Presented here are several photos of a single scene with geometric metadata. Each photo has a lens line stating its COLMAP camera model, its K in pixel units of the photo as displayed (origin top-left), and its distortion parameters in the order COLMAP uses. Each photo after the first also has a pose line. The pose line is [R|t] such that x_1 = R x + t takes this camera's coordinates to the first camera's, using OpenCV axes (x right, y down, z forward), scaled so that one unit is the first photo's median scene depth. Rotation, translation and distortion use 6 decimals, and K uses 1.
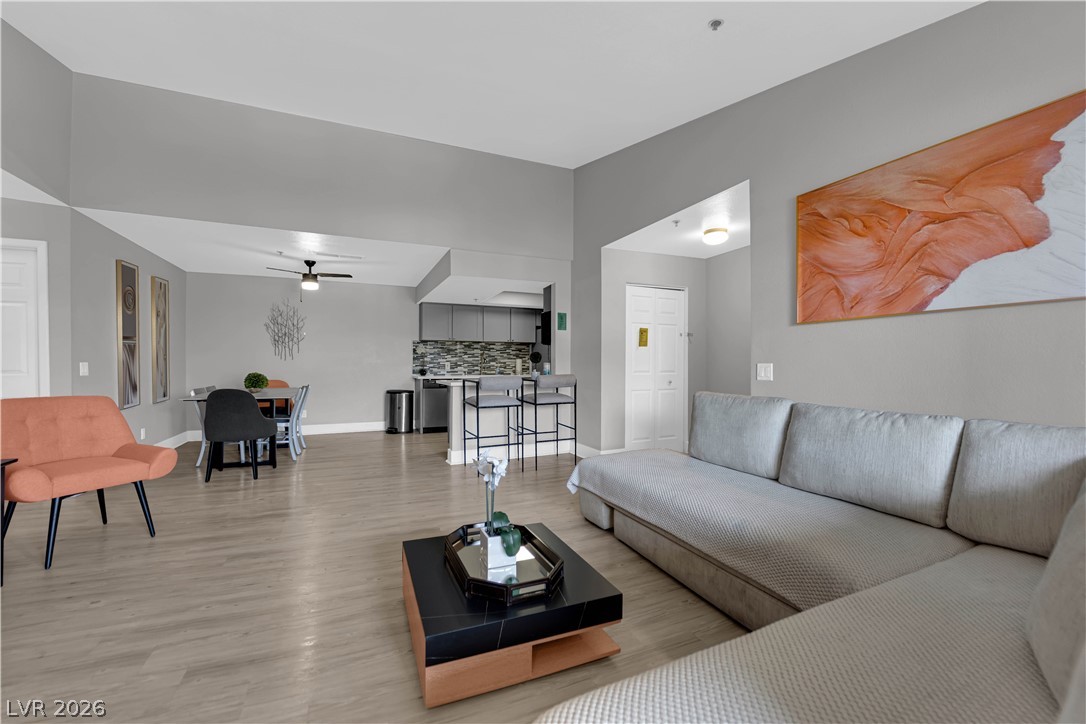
lens RADIAL K [[435.7, 0, 546.7], [0, 435.7, 364.2], [0, 0, 1]] dist [-0.015813, -0.001453]
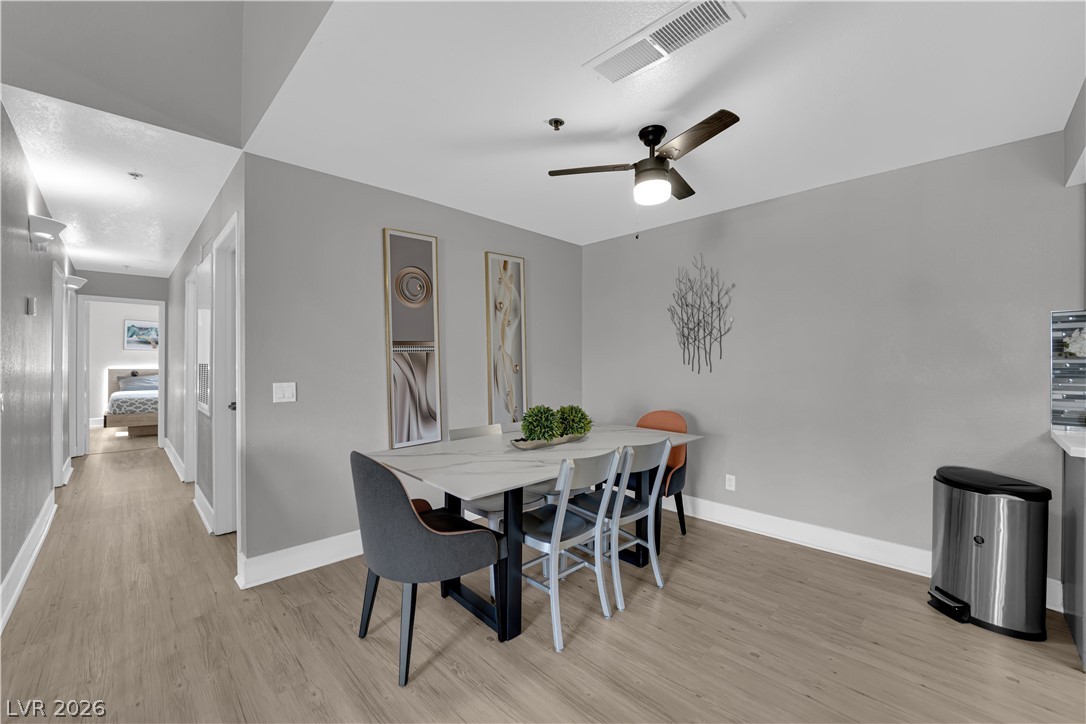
lens RADIAL K [[435.7, 0, 541.4], [0, 435.7, 364.2], [0, 0, 1]] dist [-0.015813, -0.001453]
pose [[0.341872, 0.003147, -0.939741, -0.159852], [-0.003428, 0.999992, 0.002102, -0.018589], [0.939740, 0.002503, 0.341880, 0.589775]]
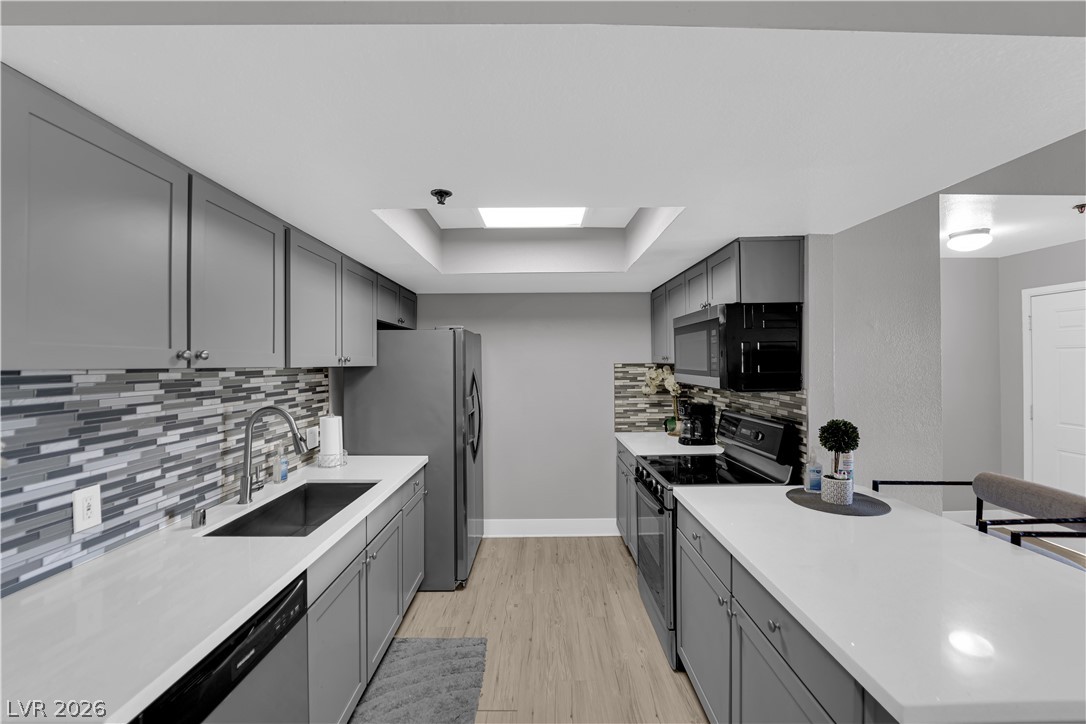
lens RADIAL K [[435.7, 0, 541.3], [0, 435.7, 362.0], [0, 0, 1]] dist [-0.015813, -0.001453]
pose [[0.410449, 0.000909, 0.911883, -0.327505], [0.006963, 0.999967, -0.004131, -0.056308], [-0.911857, 0.008045, 0.410429, 0.810072]]
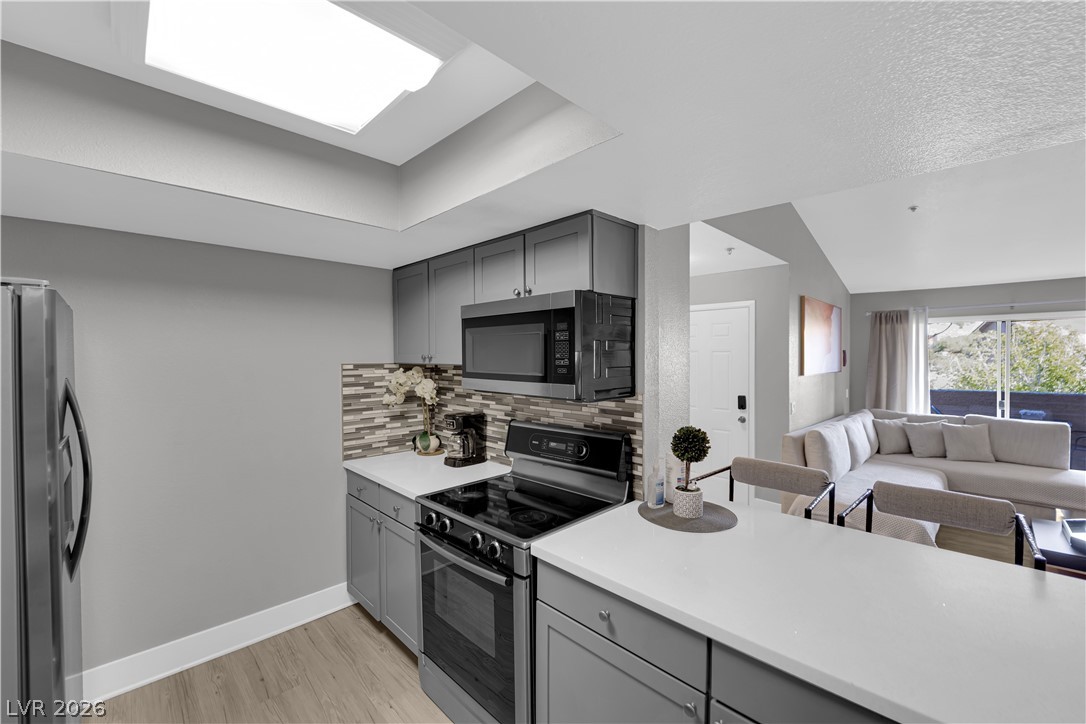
lens RADIAL K [[435.7, 0, 545.3], [0, 435.7, 360.4], [0, 0, 1]] dist [-0.015813, -0.001453]
pose [[-0.353280, -0.003197, 0.935512, -0.218670], [0.005003, 0.999973, 0.005307, -0.060277], [-0.935504, 0.006555, -0.353254, 0.914505]]
